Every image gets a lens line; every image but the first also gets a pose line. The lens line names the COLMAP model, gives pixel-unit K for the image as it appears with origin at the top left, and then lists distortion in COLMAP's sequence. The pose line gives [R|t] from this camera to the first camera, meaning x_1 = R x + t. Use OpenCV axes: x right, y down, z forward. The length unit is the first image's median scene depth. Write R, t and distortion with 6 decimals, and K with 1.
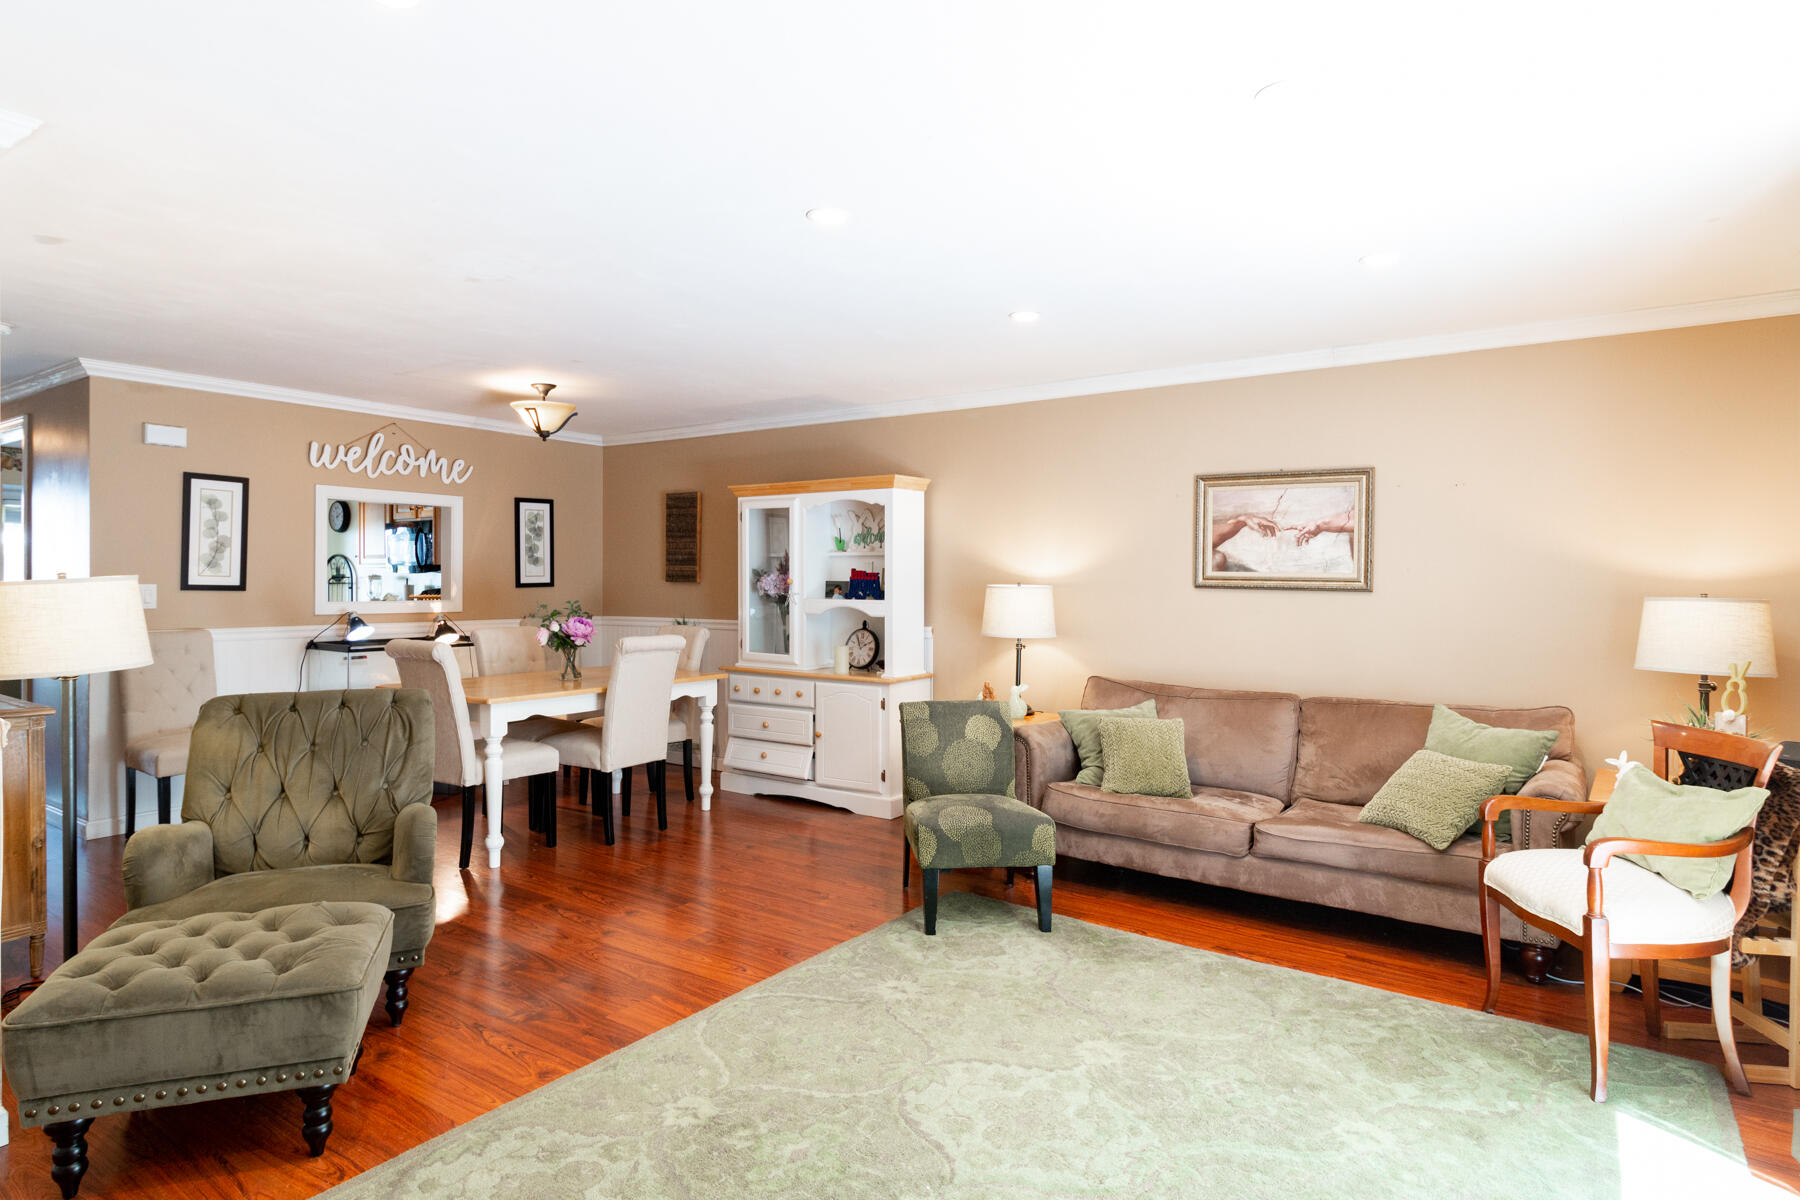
lens RADIAL K [[994.1, 0, 894.7], [0, 994.1, 580.3], [0, 0, 1]] dist [0.001452, -0.000318]
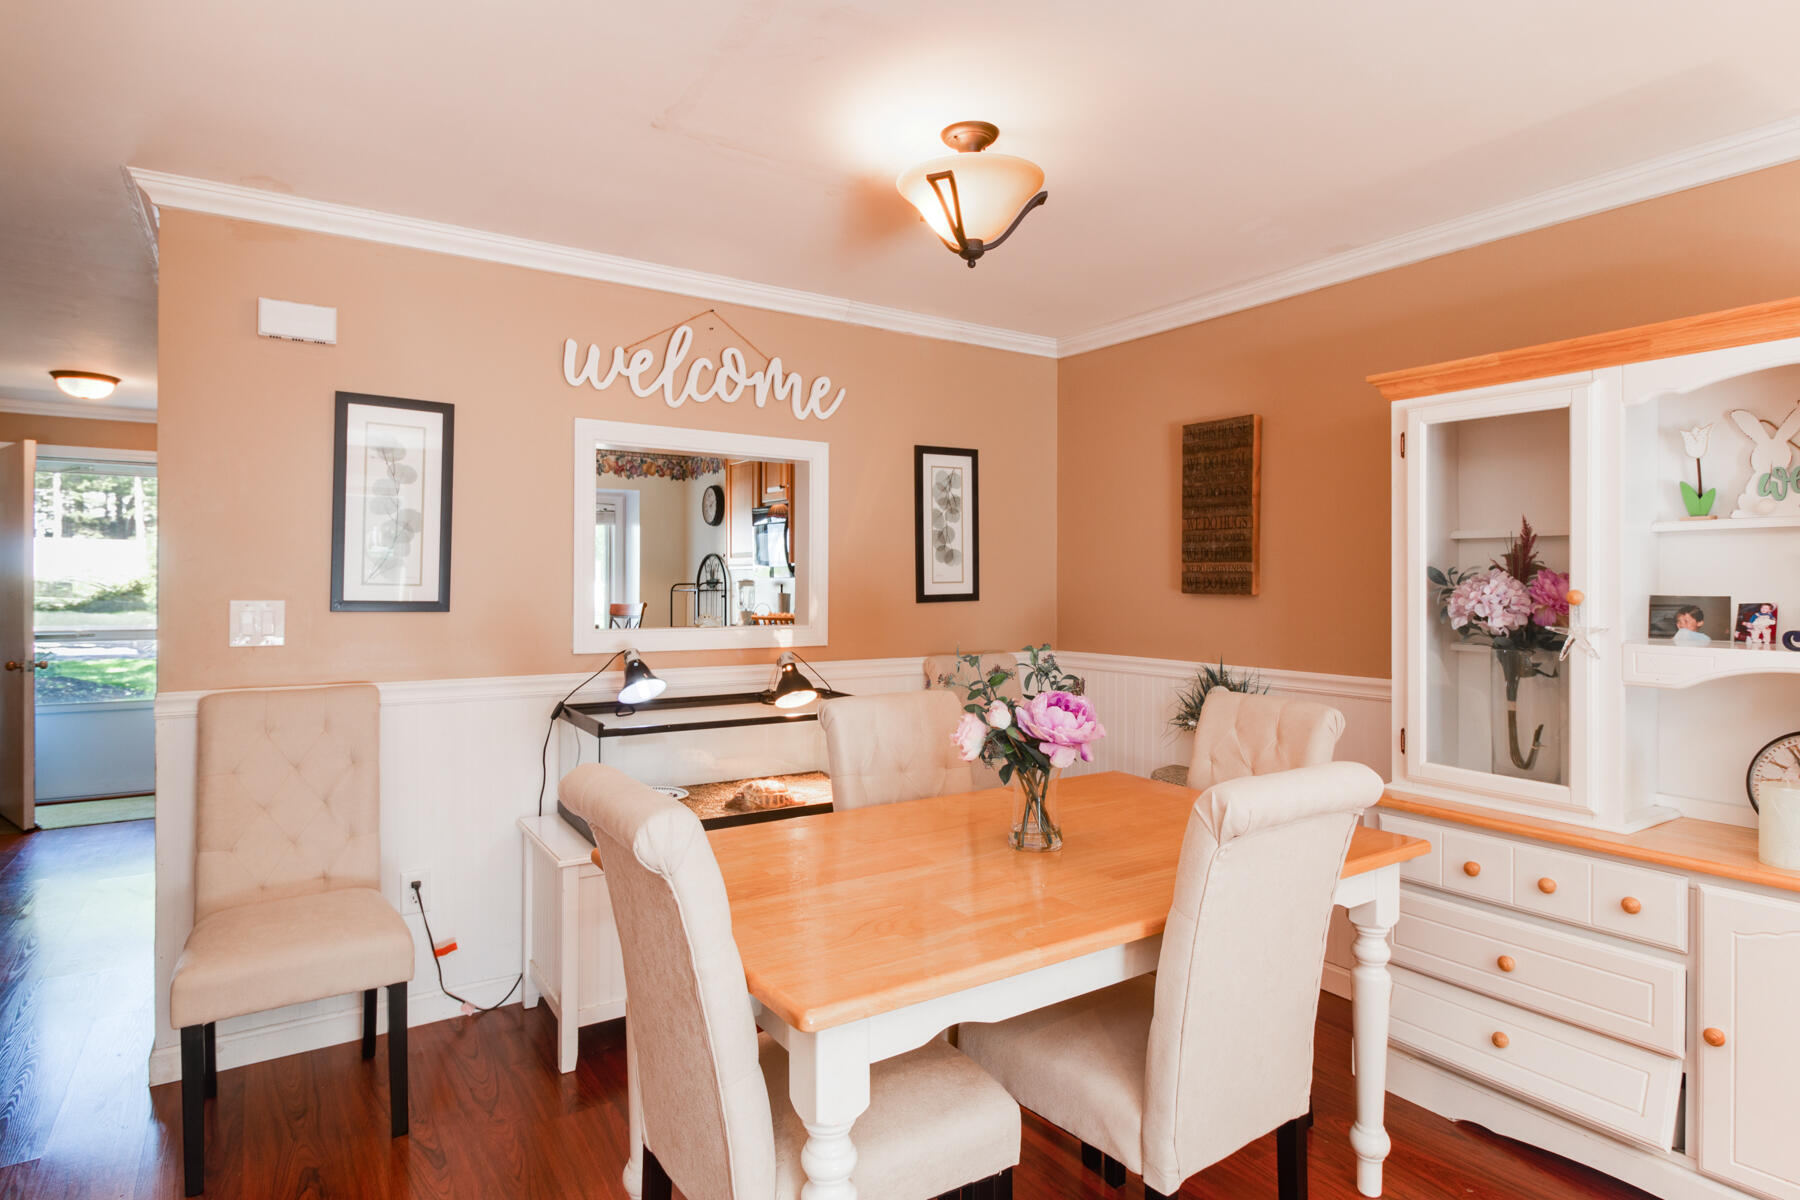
lens RADIAL K [[994.1, 0, 894.7], [0, 994.1, 580.3], [0, 0, 1]] dist [0.001452, -0.000318]
pose [[0.922238, -0.000987, -0.386621, -0.219108], [-0.000181, 0.999996, -0.002986, -0.004751], [0.386623, 0.002824, 0.922234, 0.597516]]
